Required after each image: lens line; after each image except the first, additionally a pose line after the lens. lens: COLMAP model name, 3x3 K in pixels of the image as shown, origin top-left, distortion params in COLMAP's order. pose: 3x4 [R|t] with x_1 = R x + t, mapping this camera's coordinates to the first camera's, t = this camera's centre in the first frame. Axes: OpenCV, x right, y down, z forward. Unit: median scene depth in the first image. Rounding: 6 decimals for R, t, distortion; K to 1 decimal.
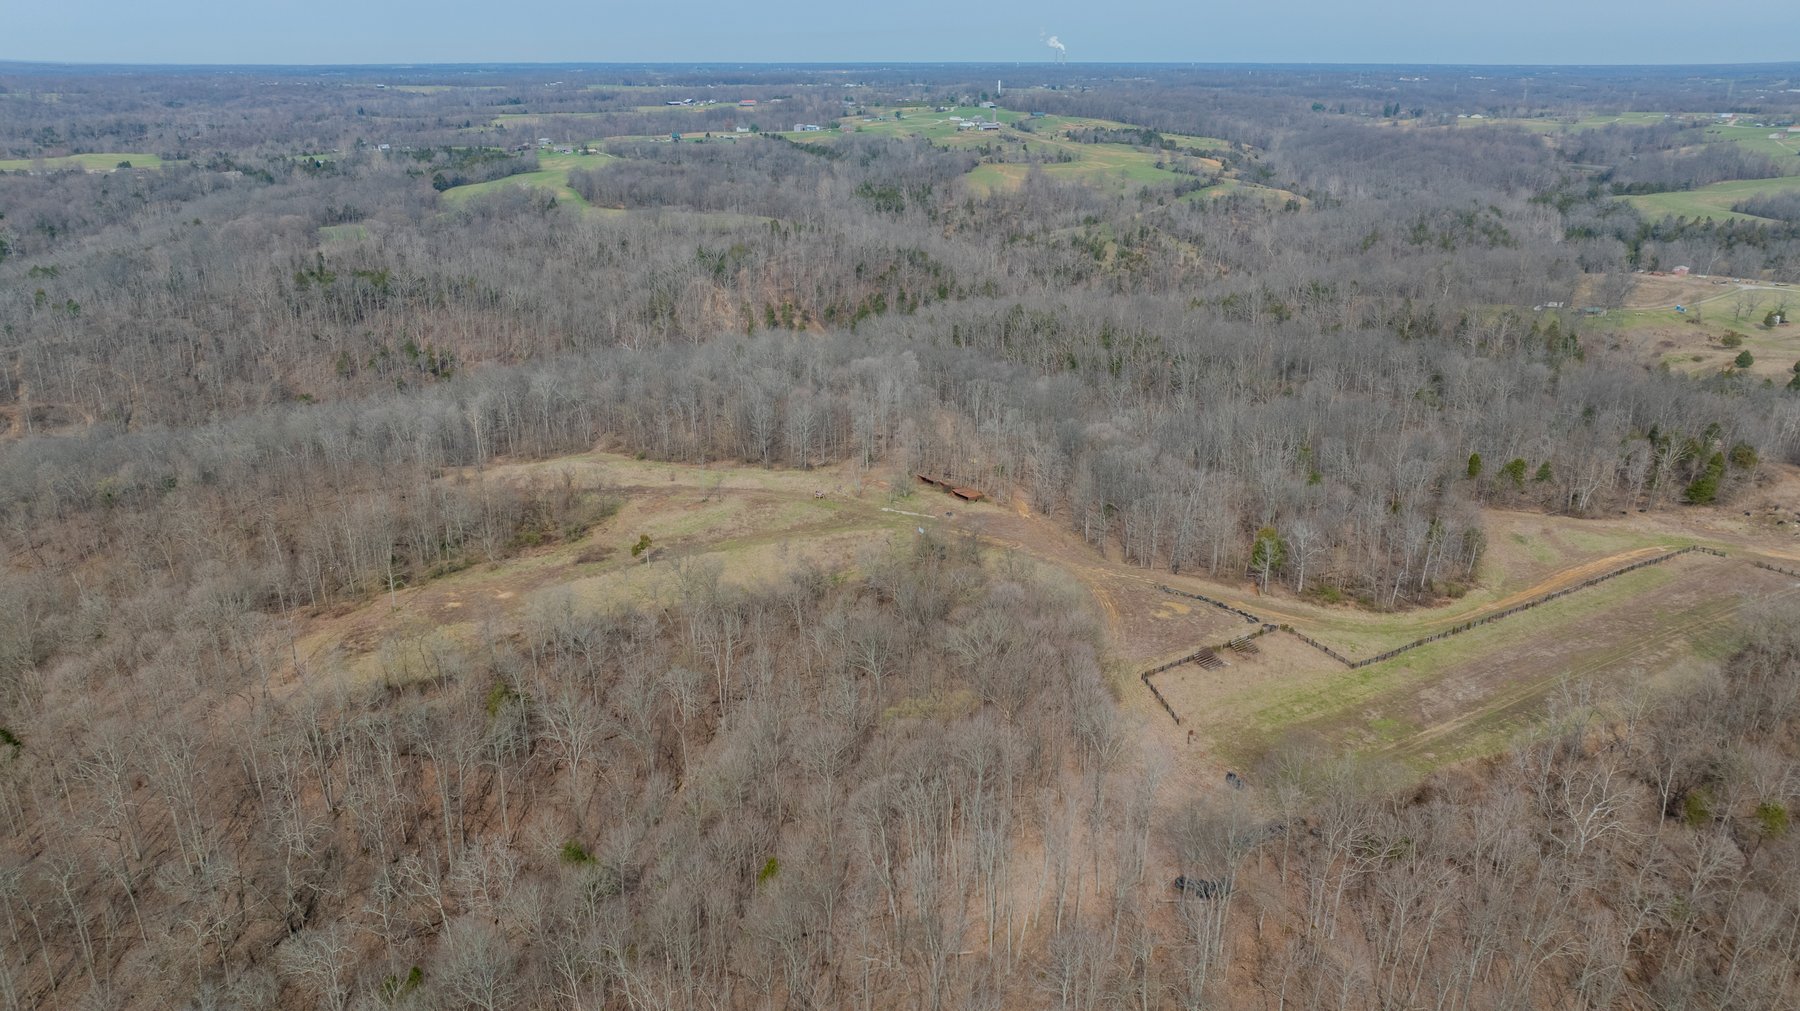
lens RADIAL K [[1262.4, 0, 903.2], [0, 1262.4, 504.7], [0, 0, 1]] dist [-0.046715, 0.050633]
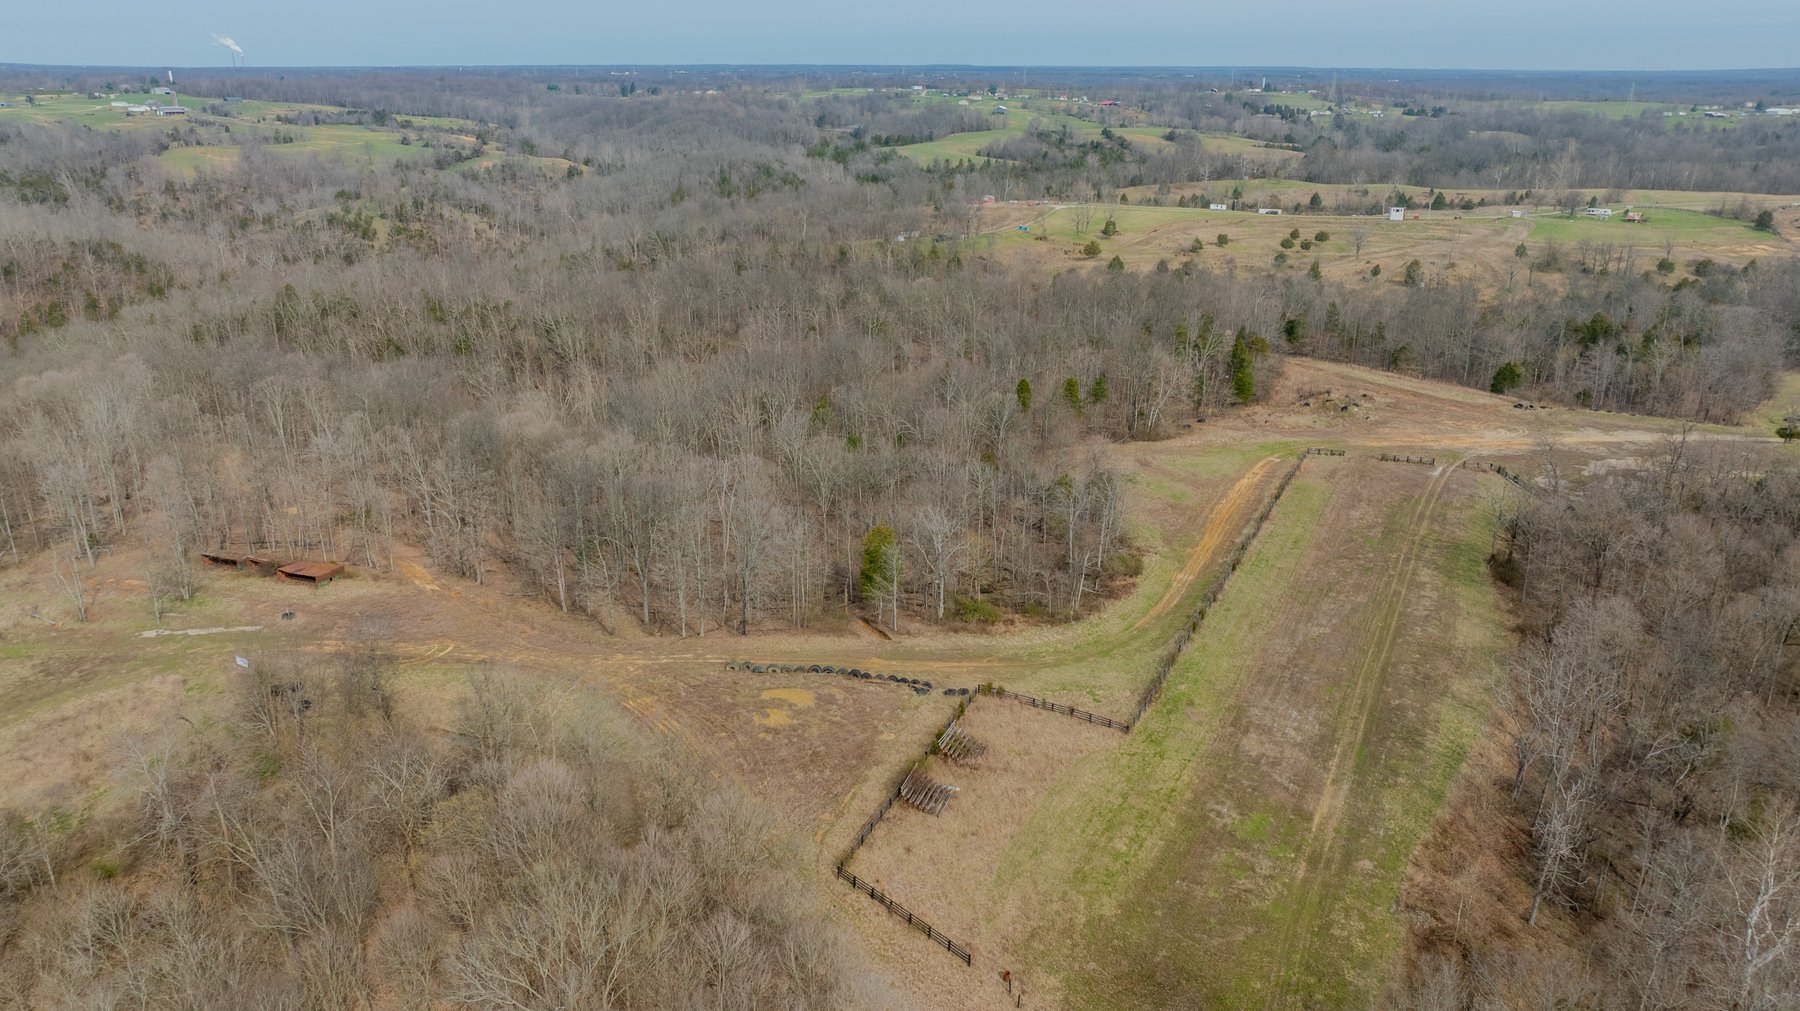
lens RADIAL K [[1262.4, 0, 917.5], [0, 1262.4, 502.9], [0, 0, 1]] dist [-0.046715, 0.050633]
pose [[0.830640, -0.179718, 0.527009, -0.005443], [0.180654, 0.982263, 0.050230, -0.007412], [-0.526689, 0.053484, 0.848374, 0.167447]]
